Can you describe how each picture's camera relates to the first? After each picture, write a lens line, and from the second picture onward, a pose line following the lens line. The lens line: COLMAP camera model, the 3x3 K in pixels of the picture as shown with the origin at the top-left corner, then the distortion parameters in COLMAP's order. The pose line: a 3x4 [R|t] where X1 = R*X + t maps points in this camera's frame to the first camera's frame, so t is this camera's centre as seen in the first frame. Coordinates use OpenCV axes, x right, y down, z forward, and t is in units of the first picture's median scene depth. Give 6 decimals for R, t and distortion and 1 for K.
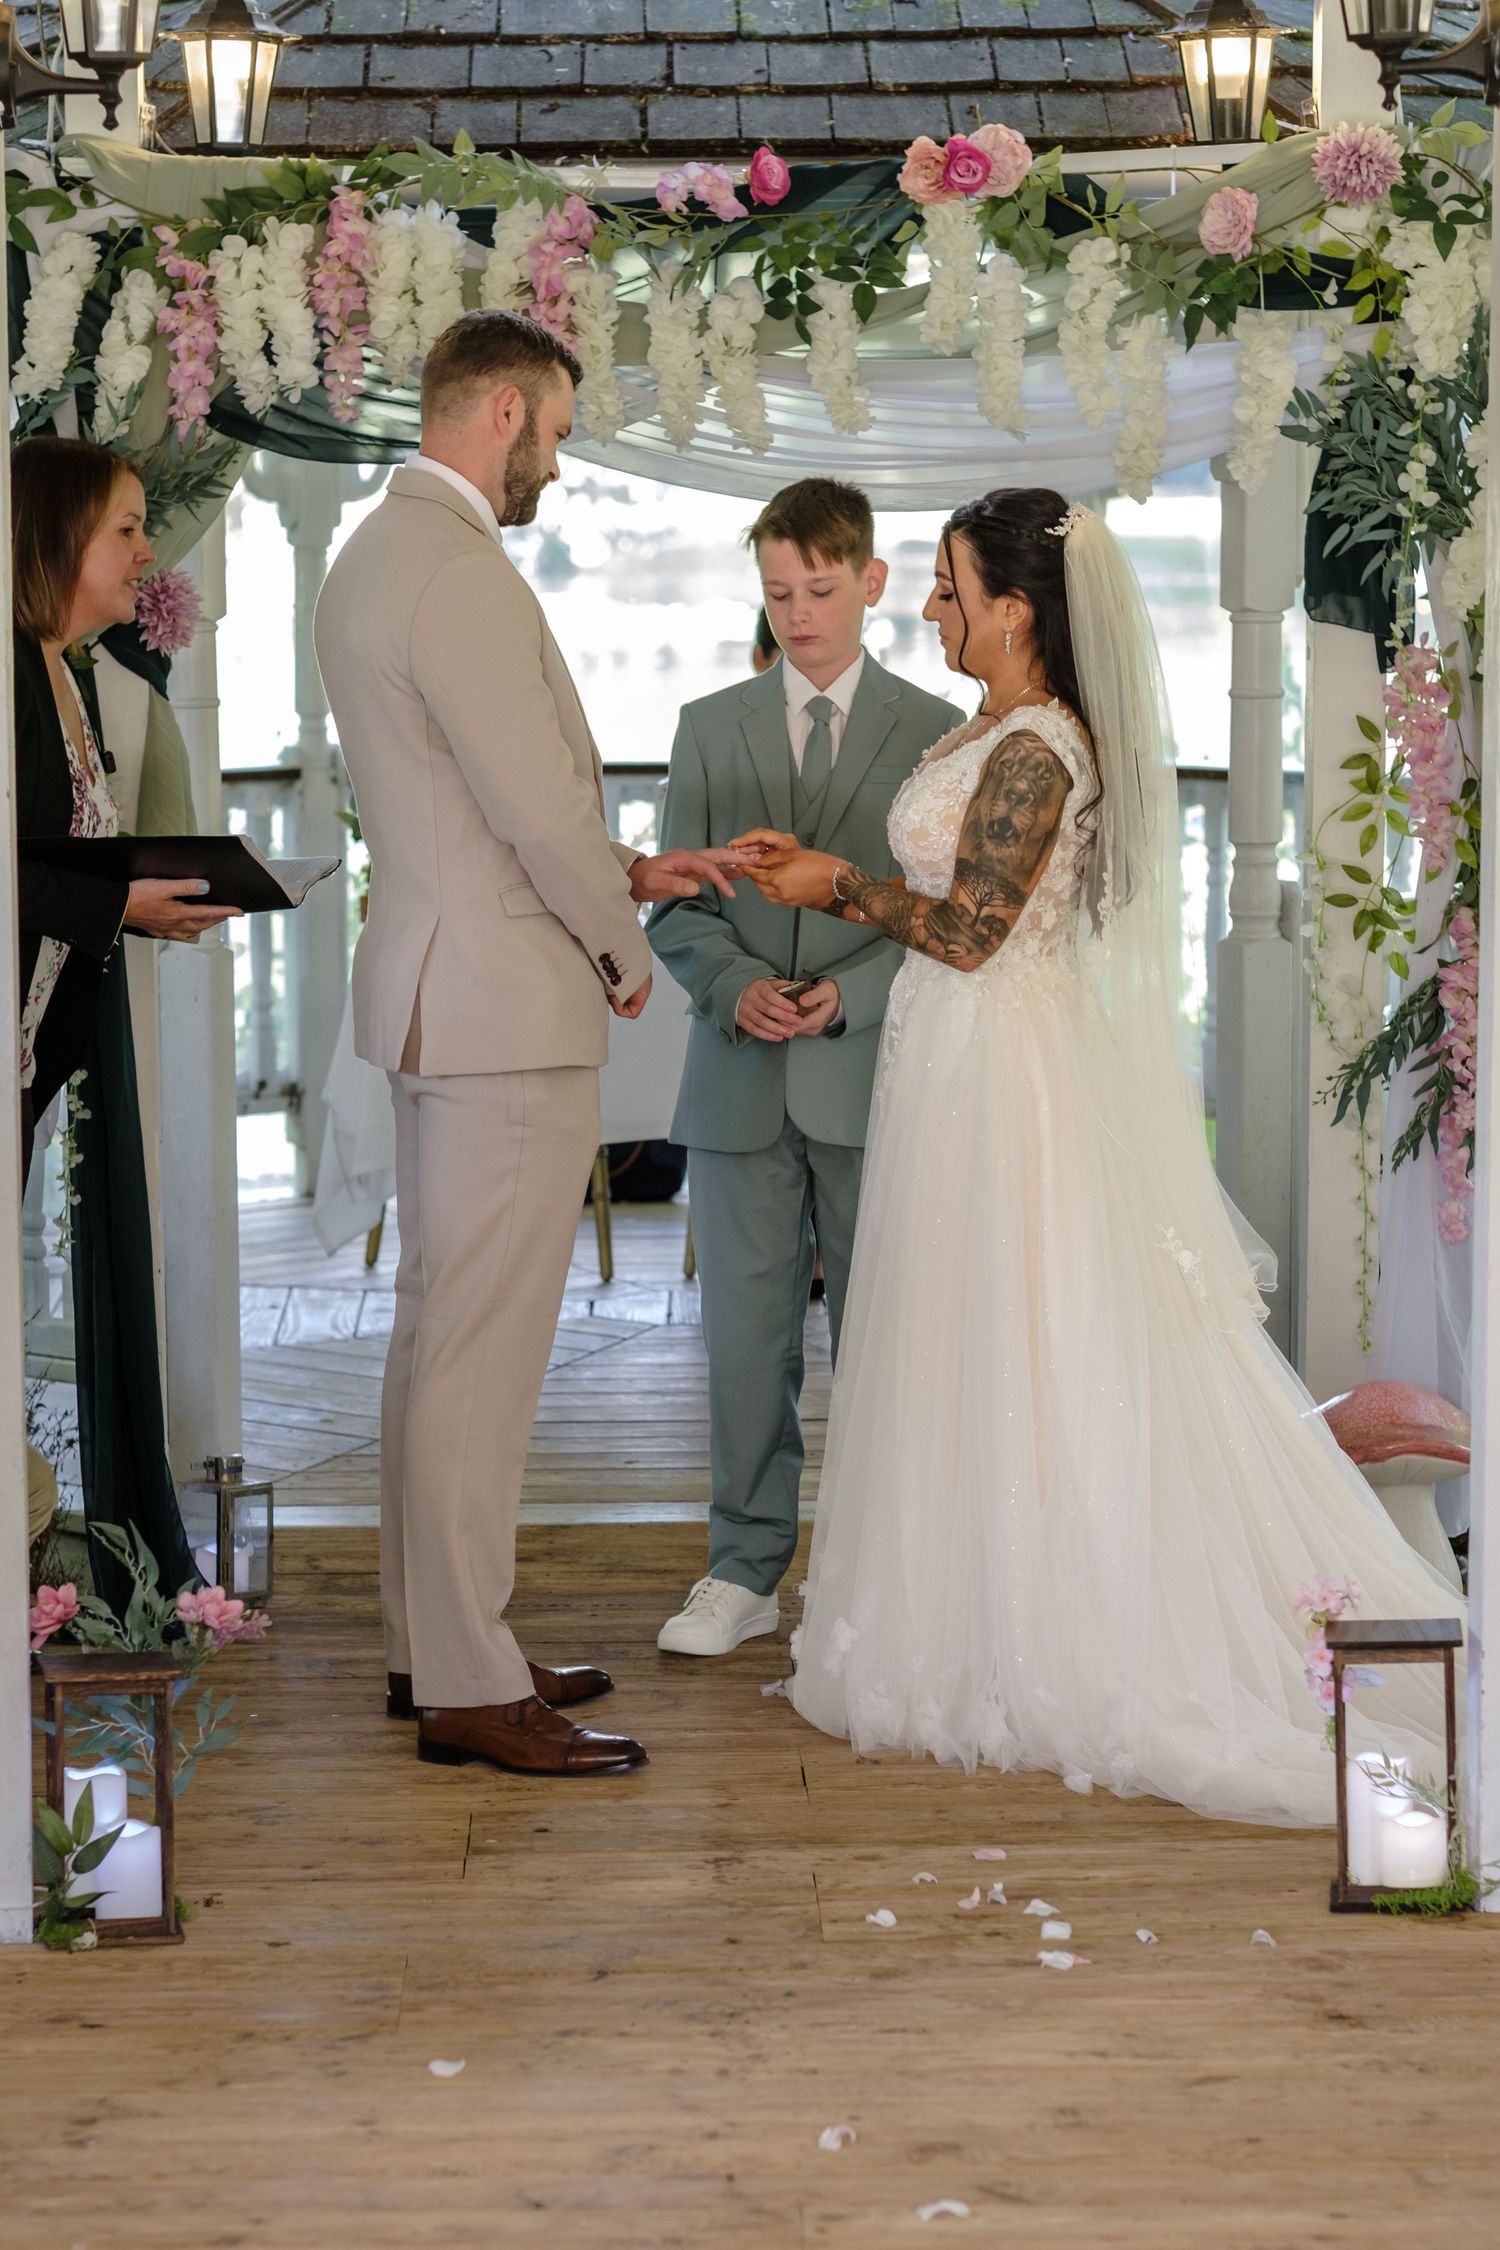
lens RADIAL K [[6121.6, 0, 674.9], [0, 6121.6, 1339.8], [0, 0, 1]] dist [-0.054924, 0.000000]
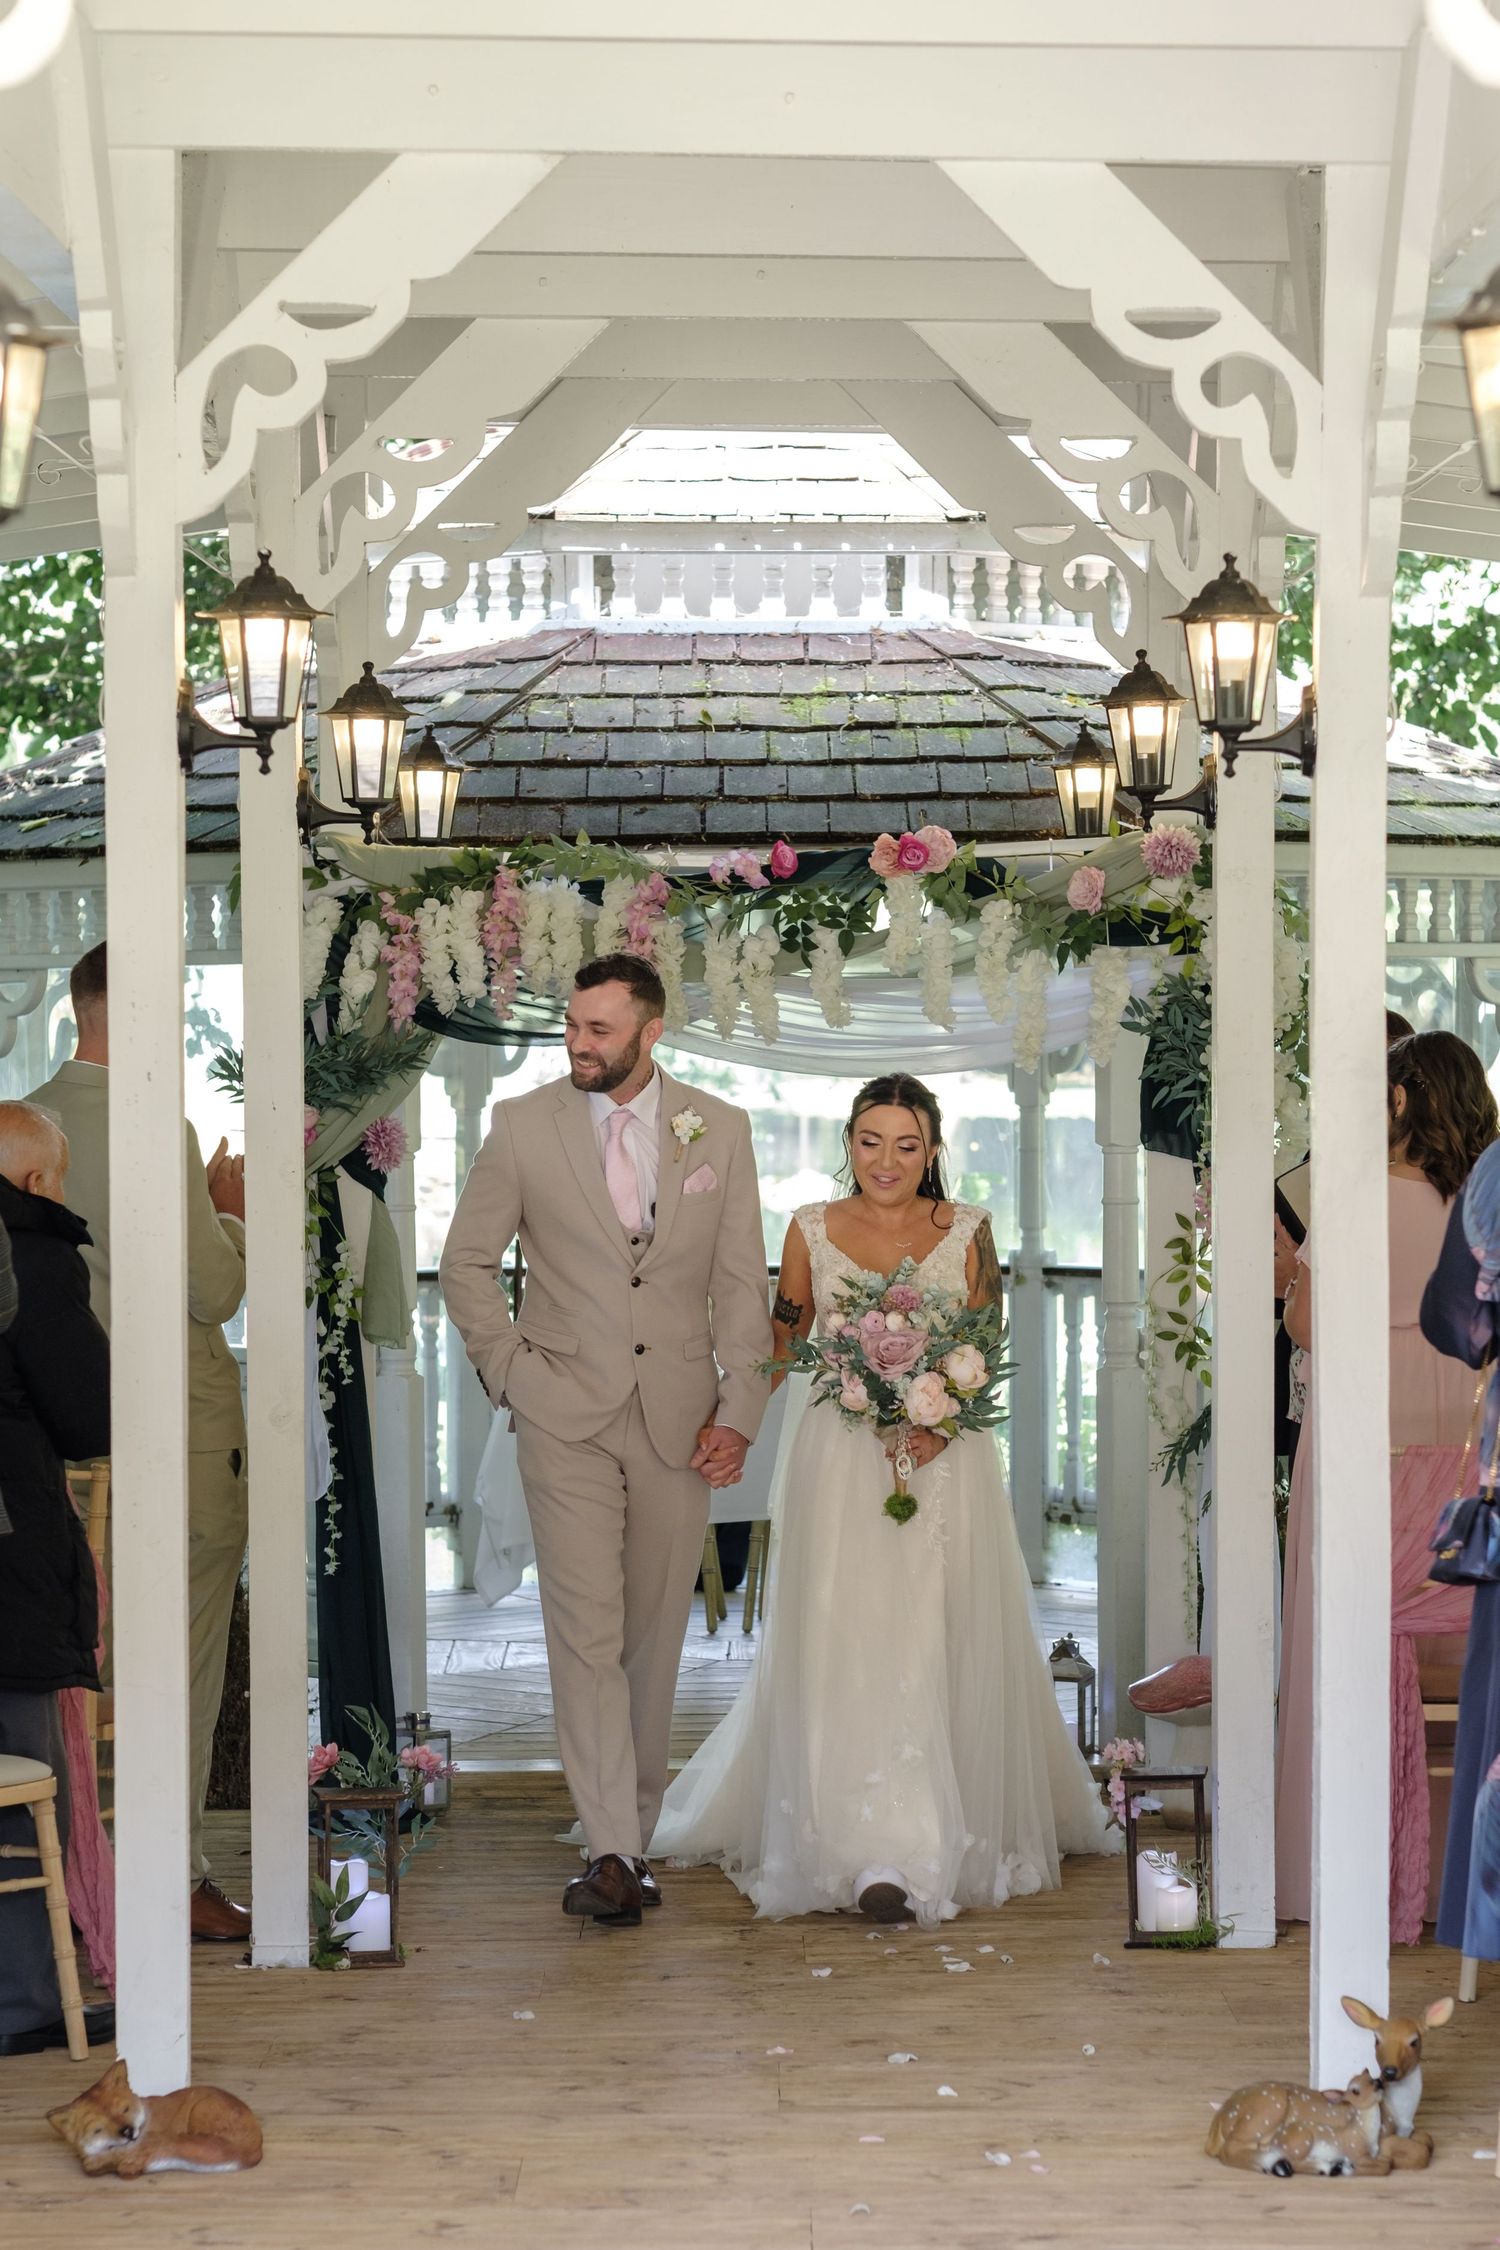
lens RADIAL K [[6121.6, 0, 820.0], [0, 6121.6, 1172.6], [0, 0, 1]] dist [-0.054924, 0.000000]
pose [[0.999987, -0.000864, 0.005120, 0.016557], [0.001483, 0.992510, -0.122153, 0.072842], [-0.004976, 0.122158, 0.992498, -0.501593]]
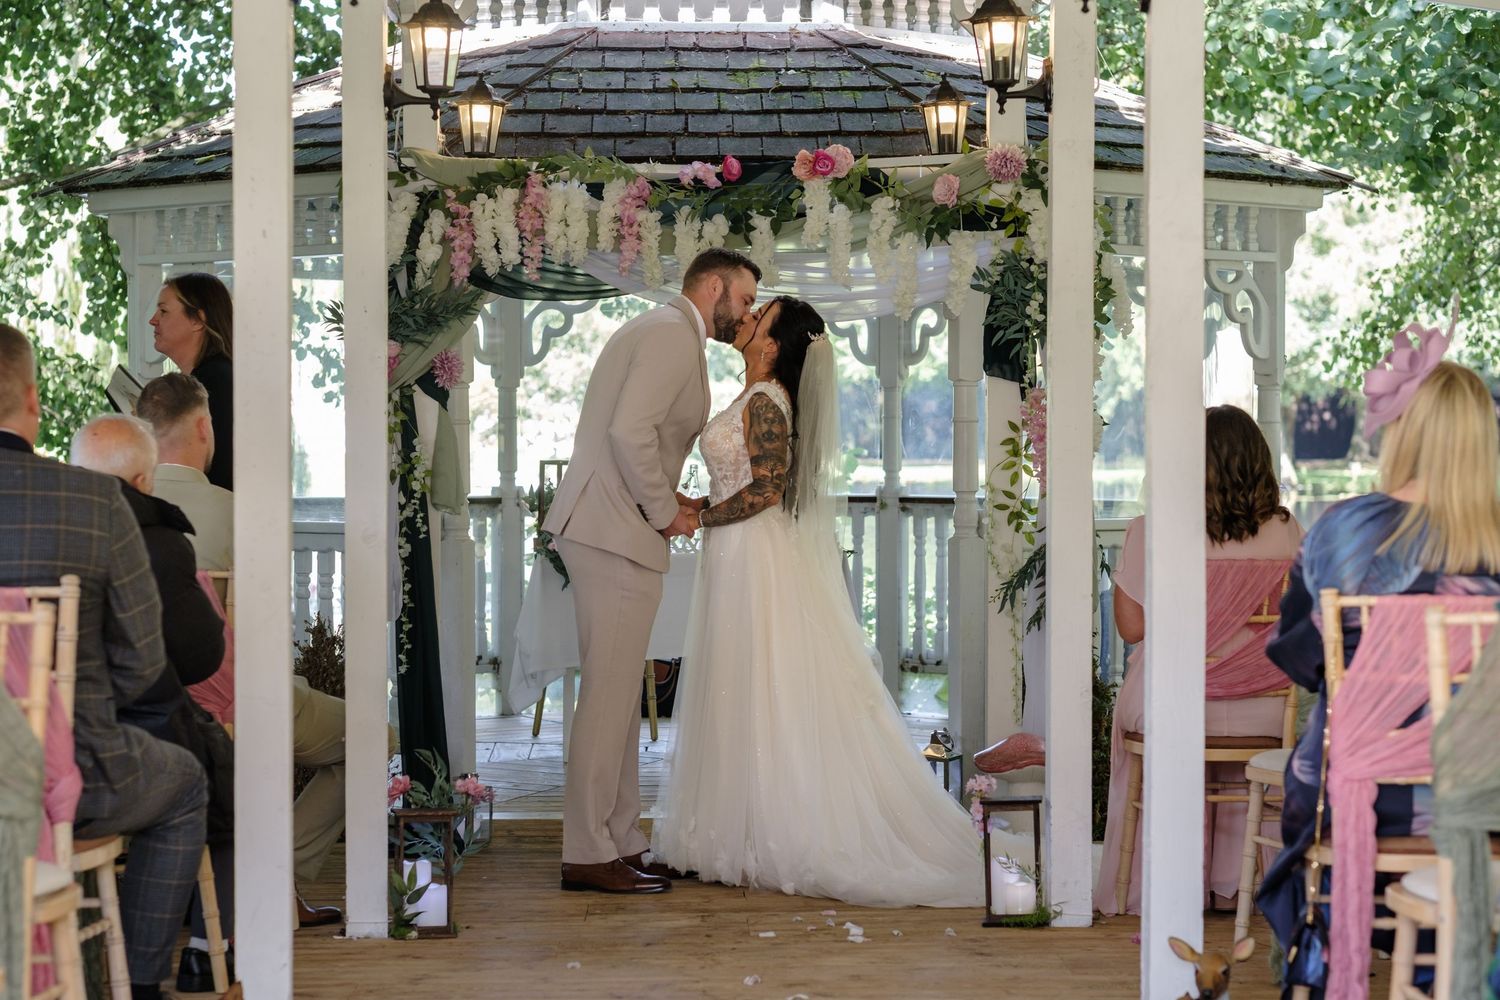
lens RADIAL K [[3720.8, 0, 746.6], [0, 3720.8, 505.2], [0, 0, 1]] dist [-0.047577, 0.000000]
pose [[0.999922, 0.003569, 0.011995, 0.005408], [-0.001916, 0.990839, -0.135037, 0.103080], [-0.012367, 0.135004, 0.990768, -0.277646]]
